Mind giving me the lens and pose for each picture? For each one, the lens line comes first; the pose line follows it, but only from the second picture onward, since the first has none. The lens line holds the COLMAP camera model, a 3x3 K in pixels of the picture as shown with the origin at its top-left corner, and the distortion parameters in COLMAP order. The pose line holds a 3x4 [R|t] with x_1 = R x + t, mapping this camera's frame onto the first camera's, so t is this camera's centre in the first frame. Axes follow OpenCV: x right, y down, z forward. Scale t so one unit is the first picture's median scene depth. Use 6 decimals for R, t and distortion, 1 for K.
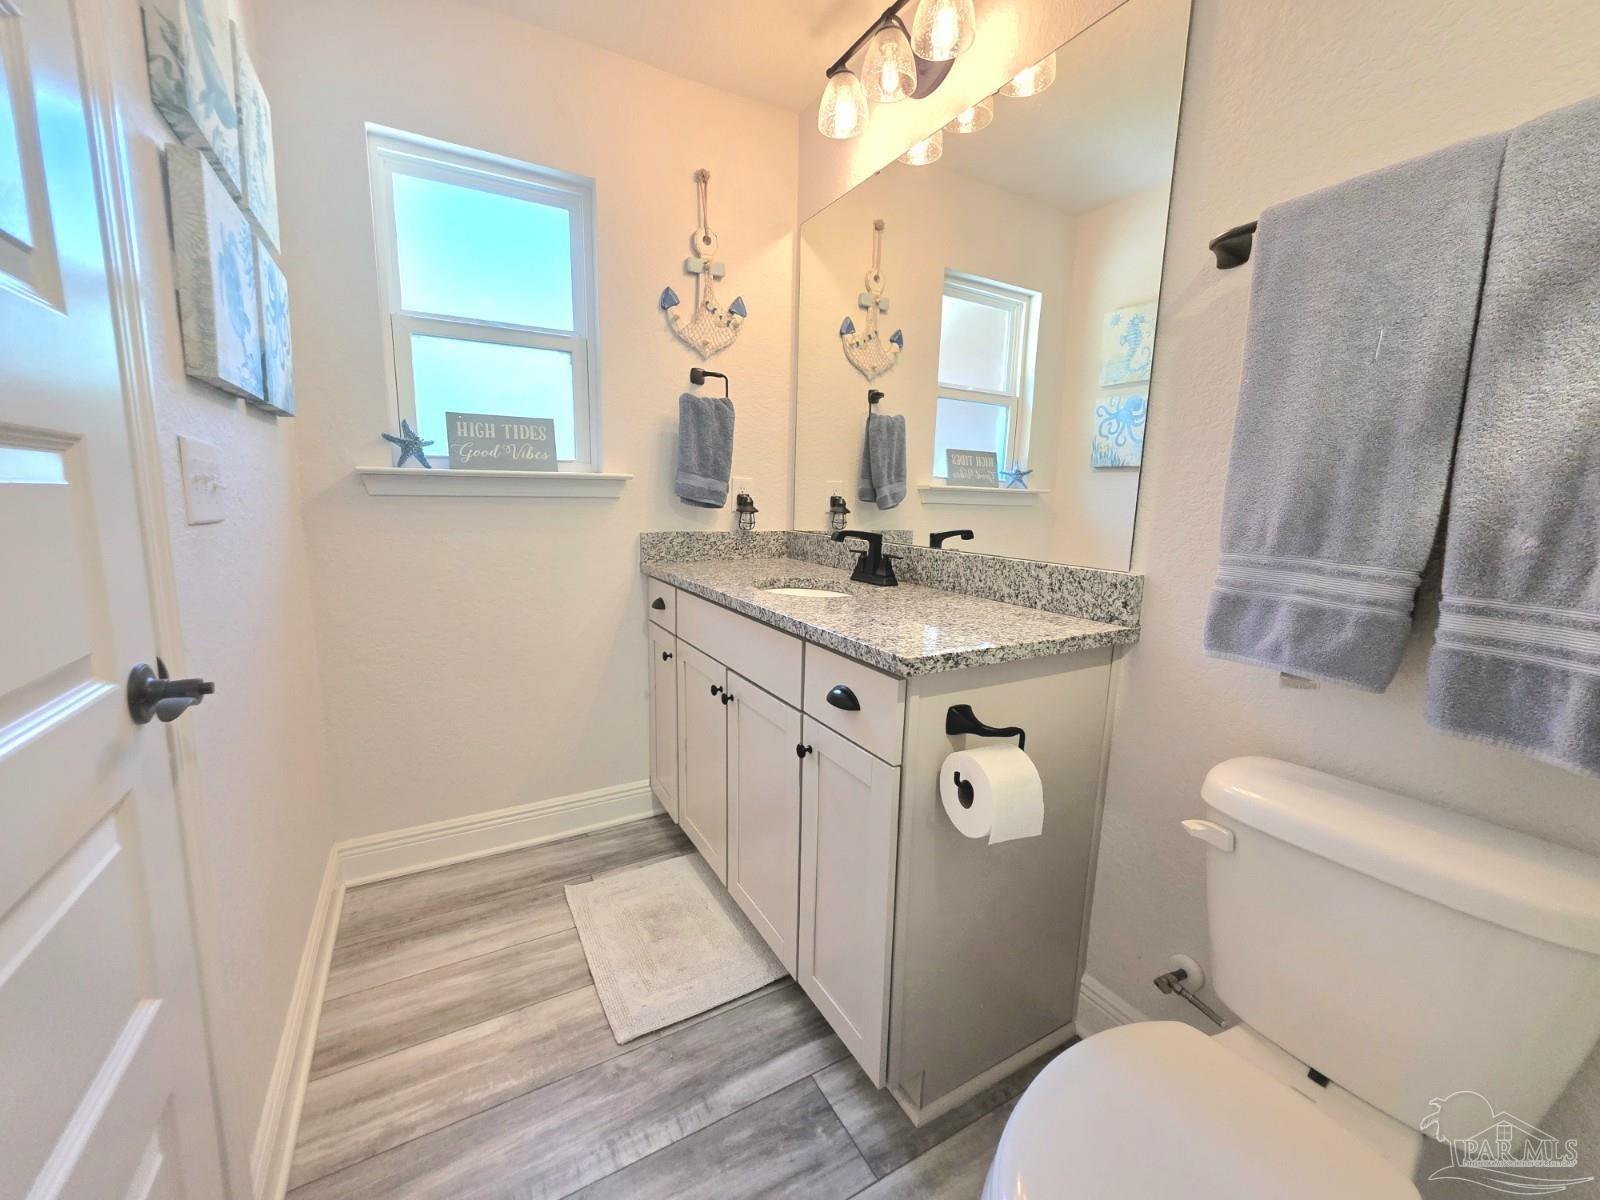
lens RADIAL K [[640.7, 0, 791.0], [0, 640.7, 604.0], [0, 0, 1]] dist [0.008979, -0.000084]
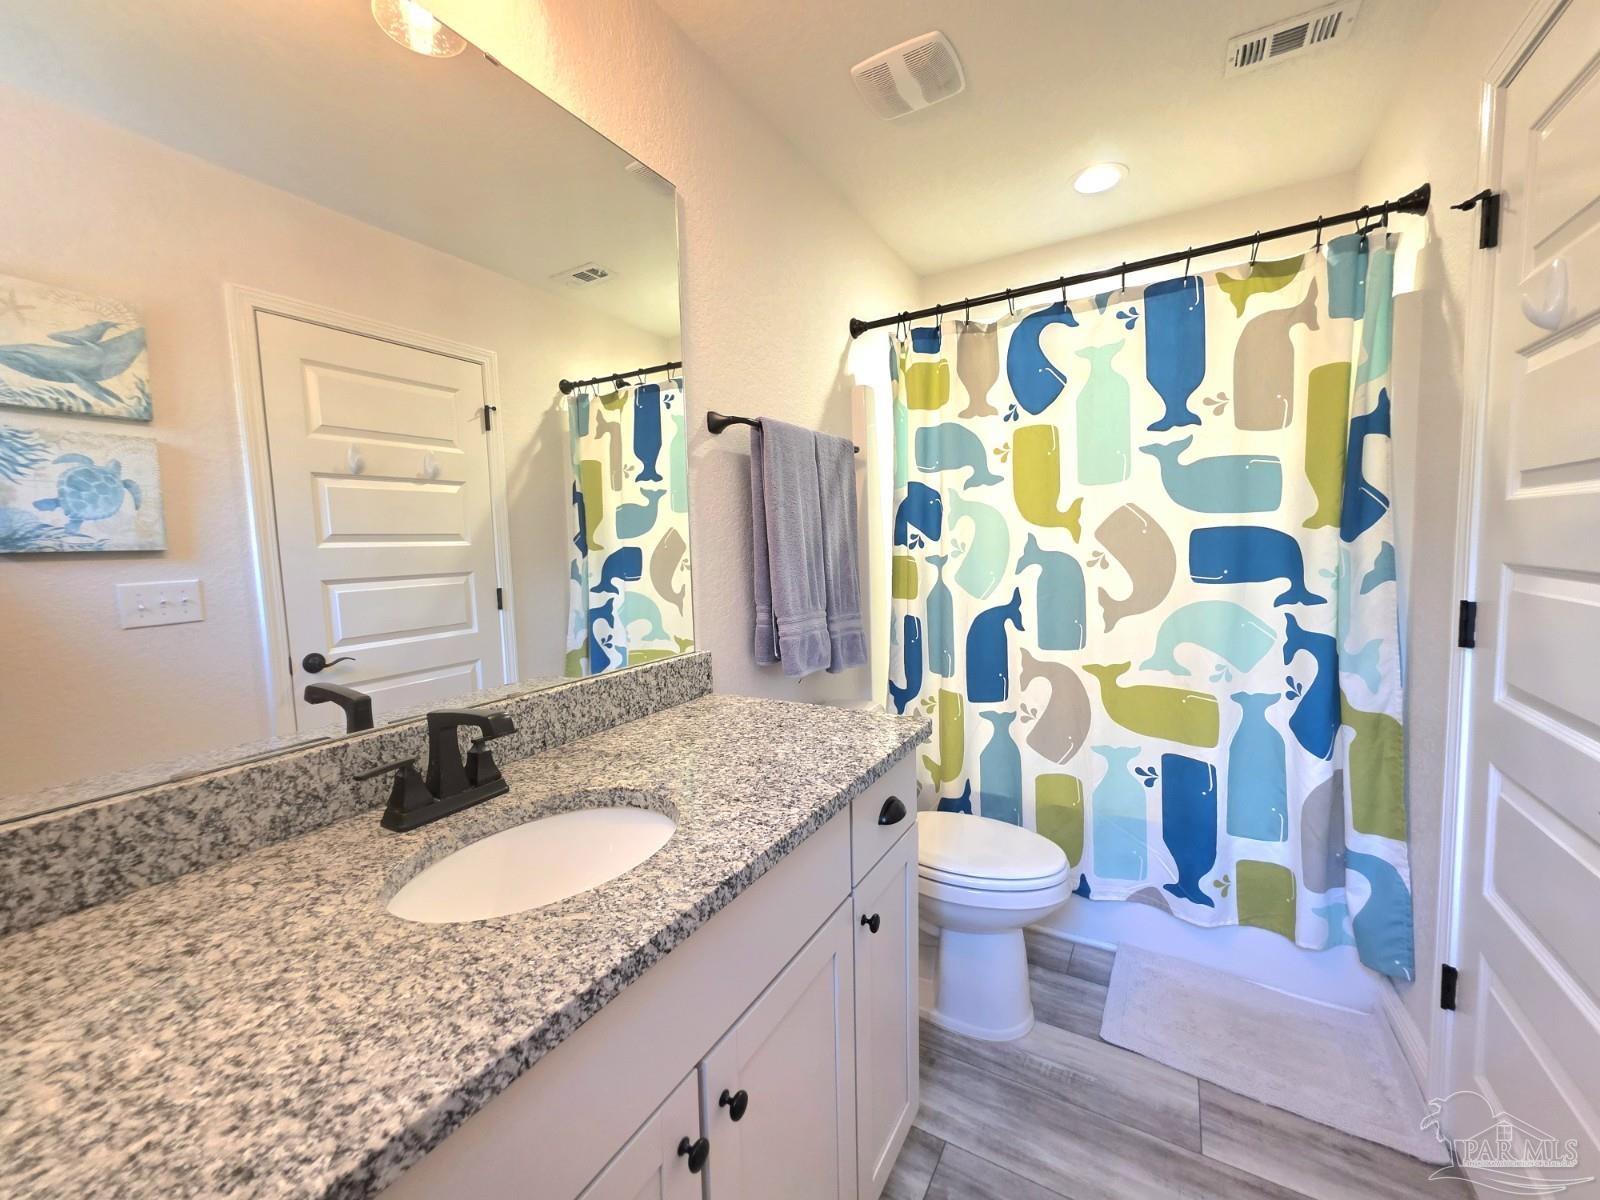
lens RADIAL K [[640.7, 0, 797.6], [0, 640.7, 596.9], [0, 0, 1]] dist [0.008979, -0.000084]
pose [[-0.507601, -0.068267, 0.858883, -0.511740], [0.173660, 0.968291, 0.179597, -0.281122], [-0.843909, 0.240318, -0.479650, 1.168610]]
